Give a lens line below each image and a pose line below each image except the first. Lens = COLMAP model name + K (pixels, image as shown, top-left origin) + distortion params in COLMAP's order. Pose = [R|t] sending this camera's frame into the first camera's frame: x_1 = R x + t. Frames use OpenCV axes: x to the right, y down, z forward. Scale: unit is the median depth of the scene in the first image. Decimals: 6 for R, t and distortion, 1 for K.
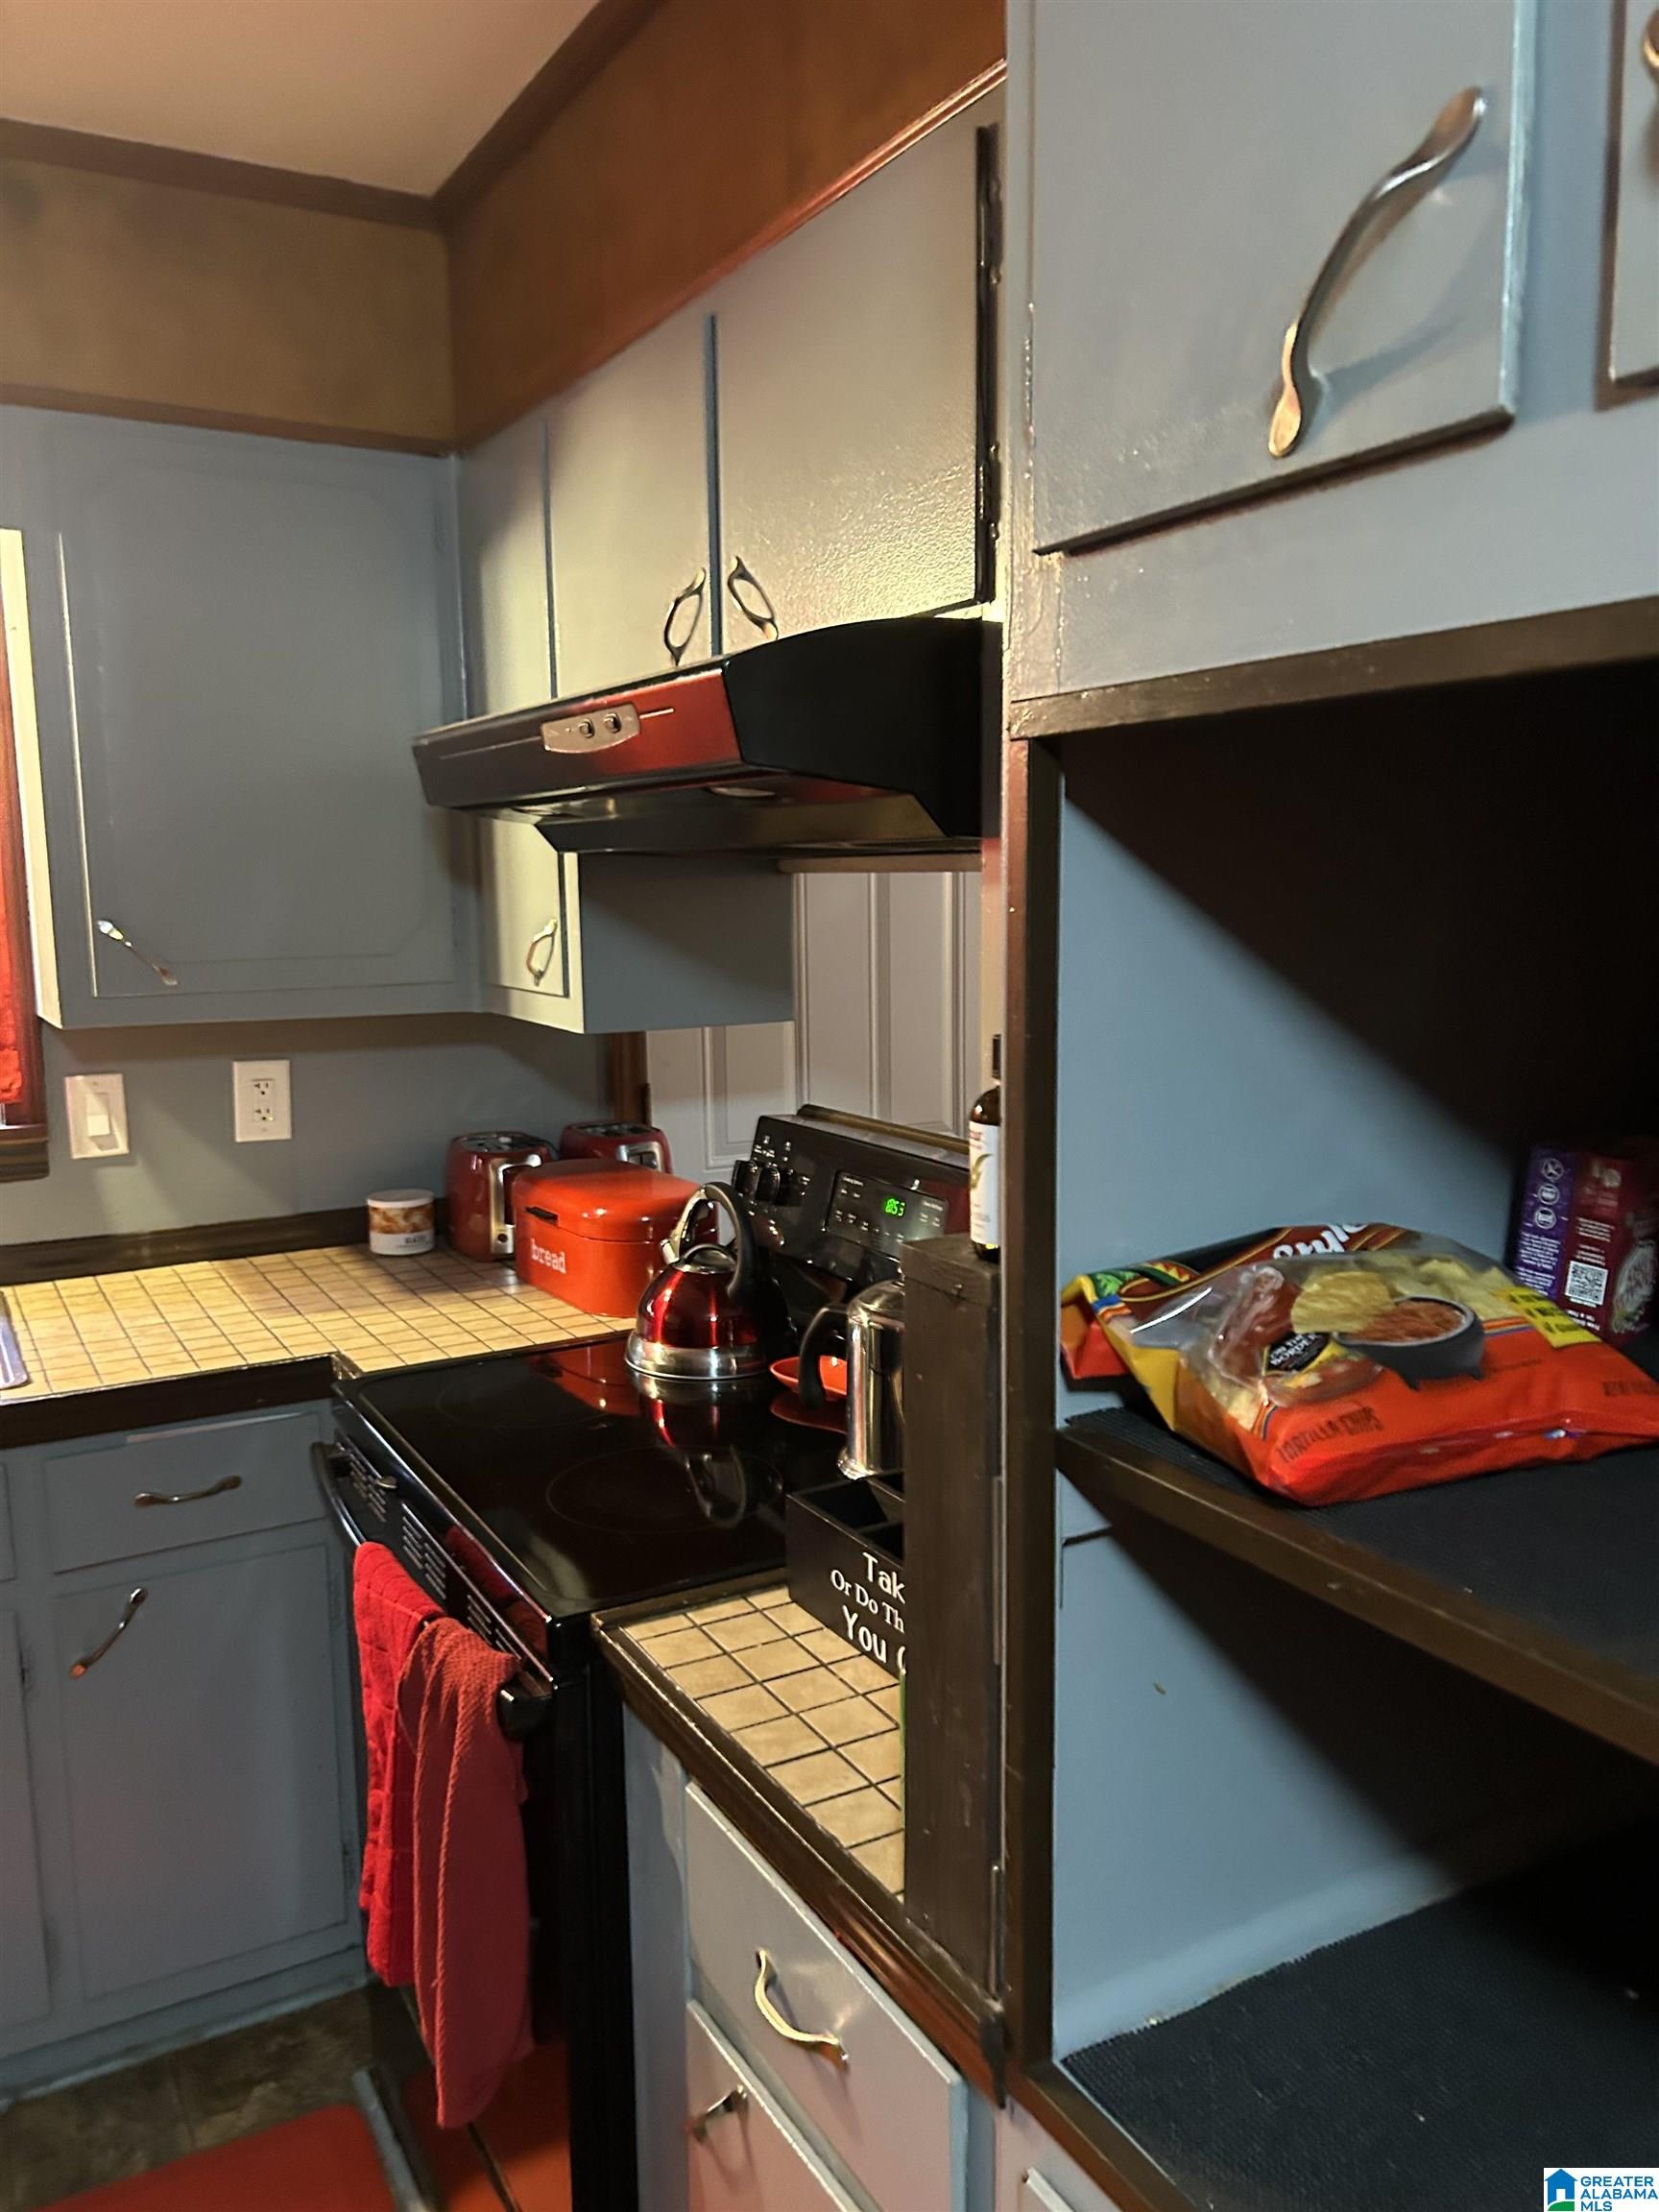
lens RADIAL K [[1671.5, 0, 829.5], [0, 1671.5, 1106.0], [0, 0, 1]] dist [0.010668, 0.004763]
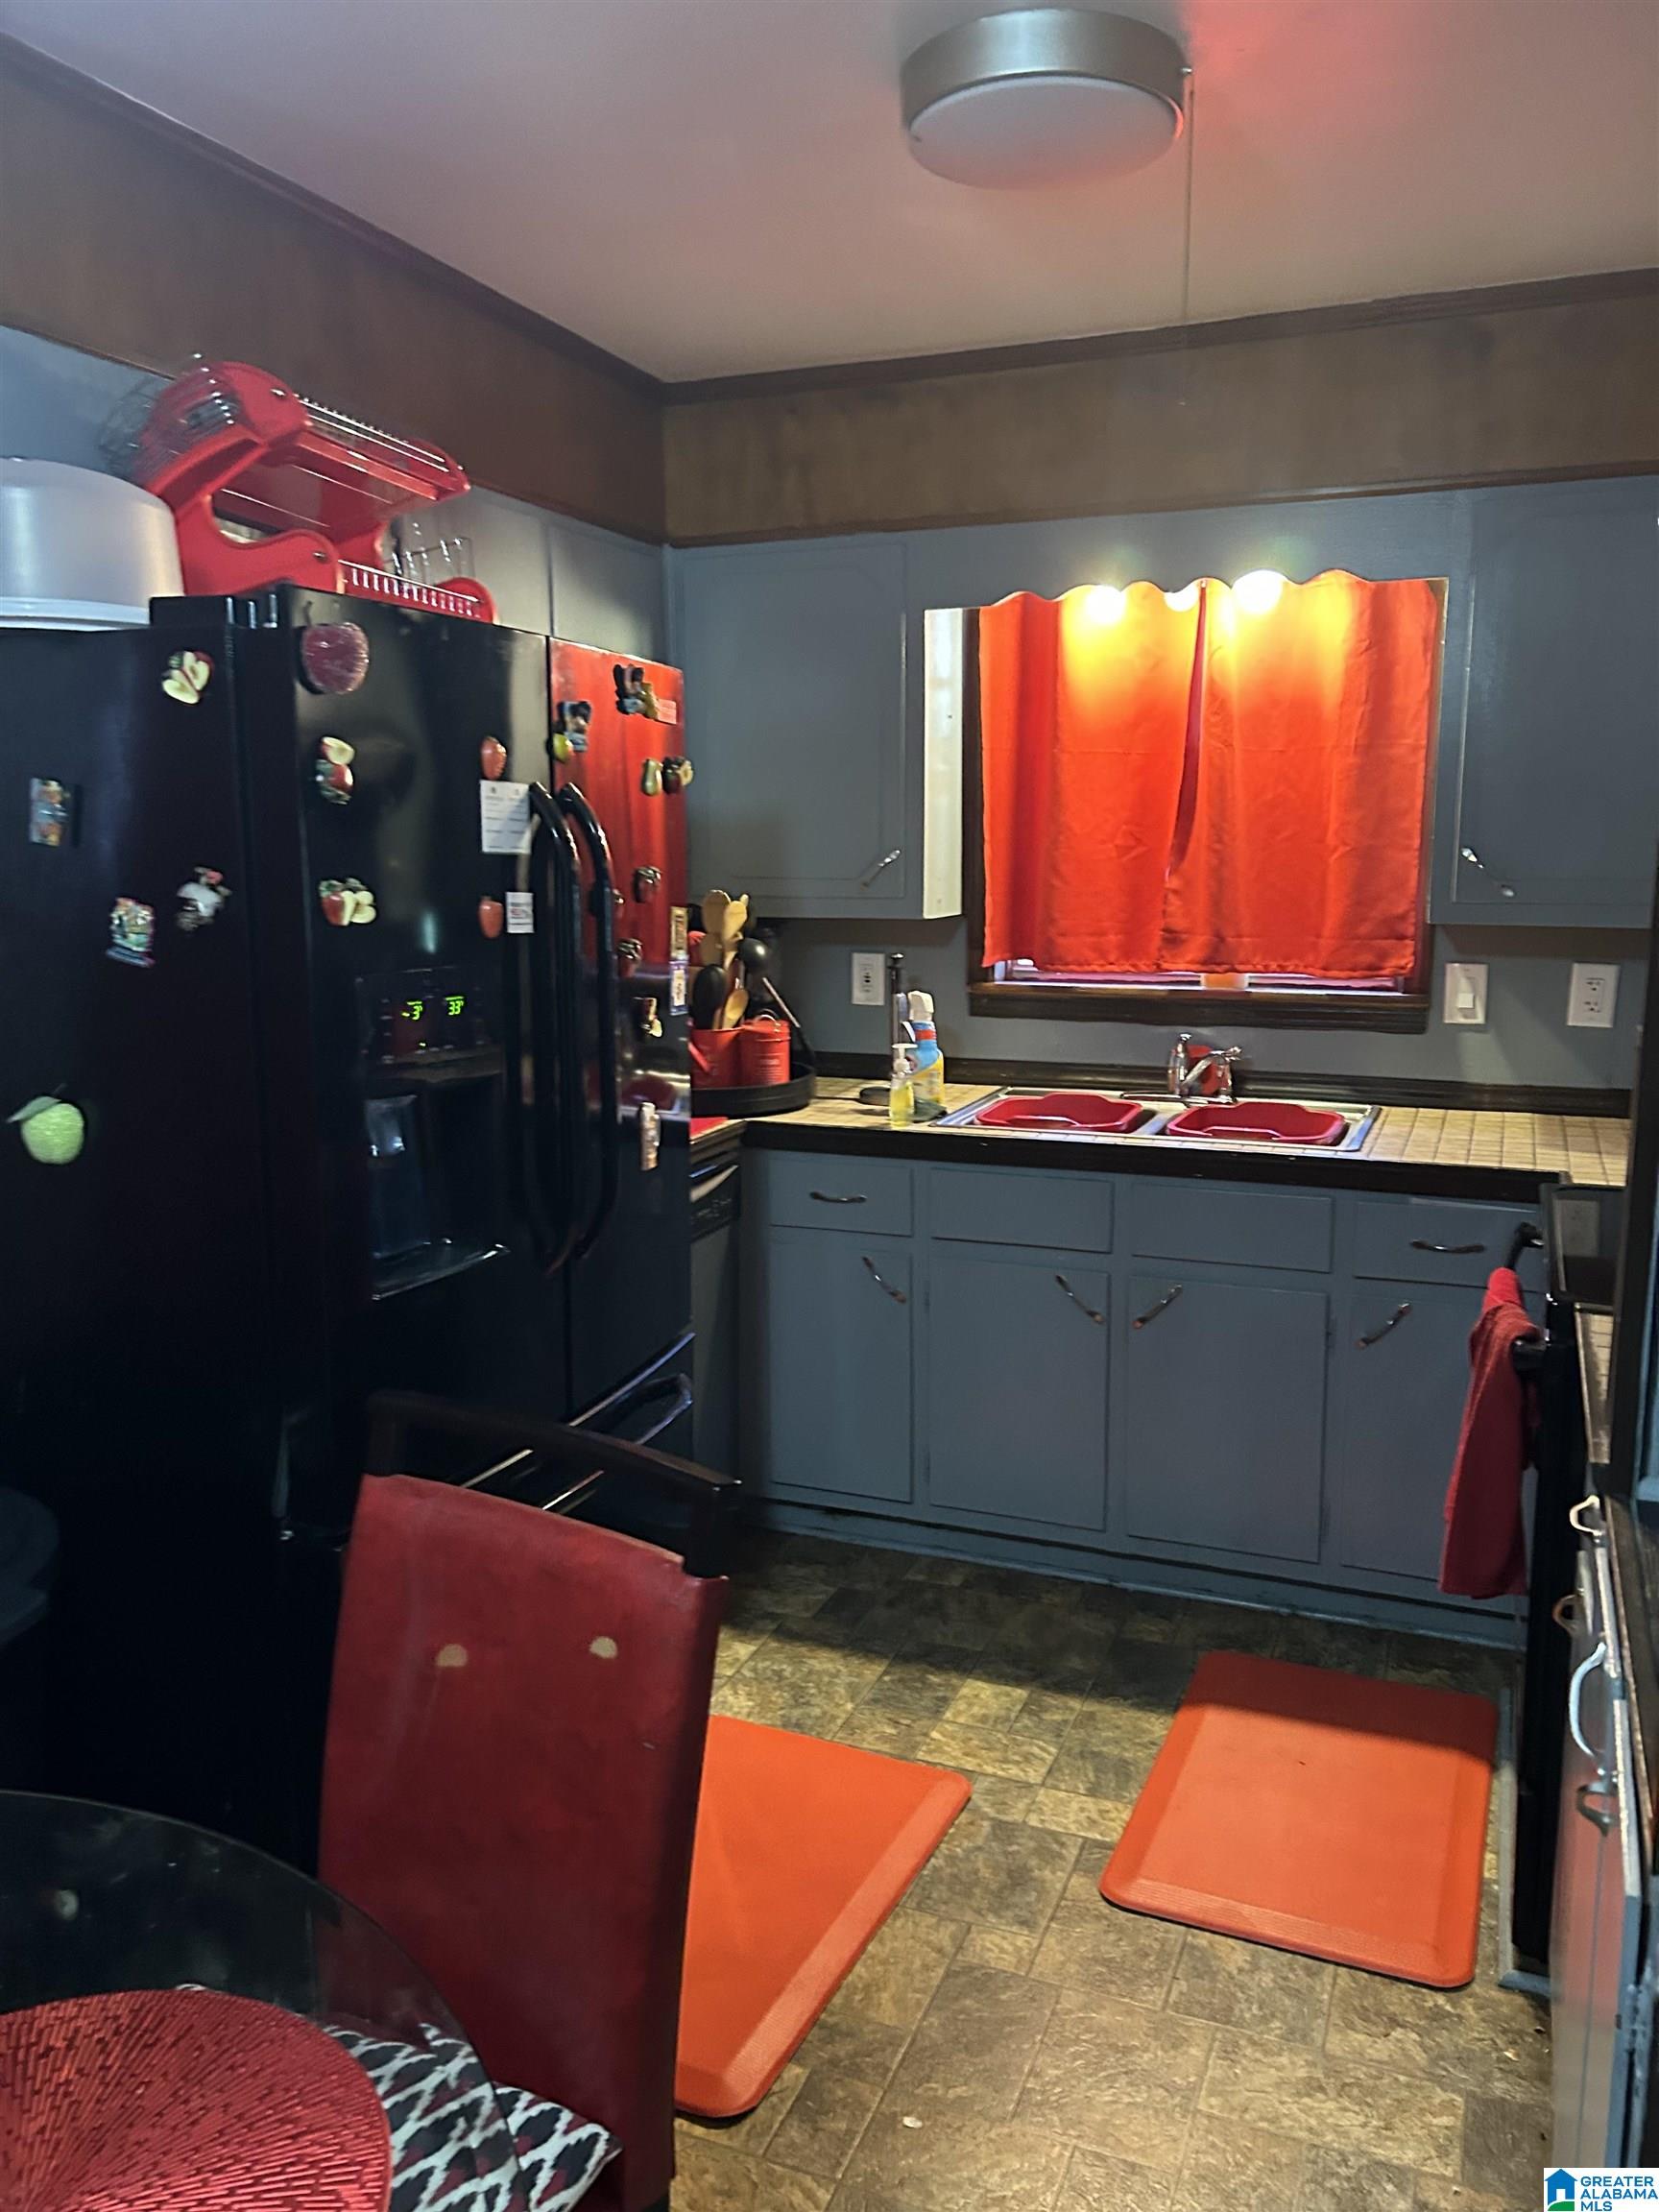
lens RADIAL K [[1691.9, 0, 829.5], [0, 1691.9, 1106.0], [0, 0, 1]] dist [-0.051429, -0.000110]
pose [[0.617439, 0.129698, -0.775853, 0.328383], [-0.106946, 0.990996, 0.080554, 0.043318], [0.779315, 0.033237, 0.625750, -0.265080]]
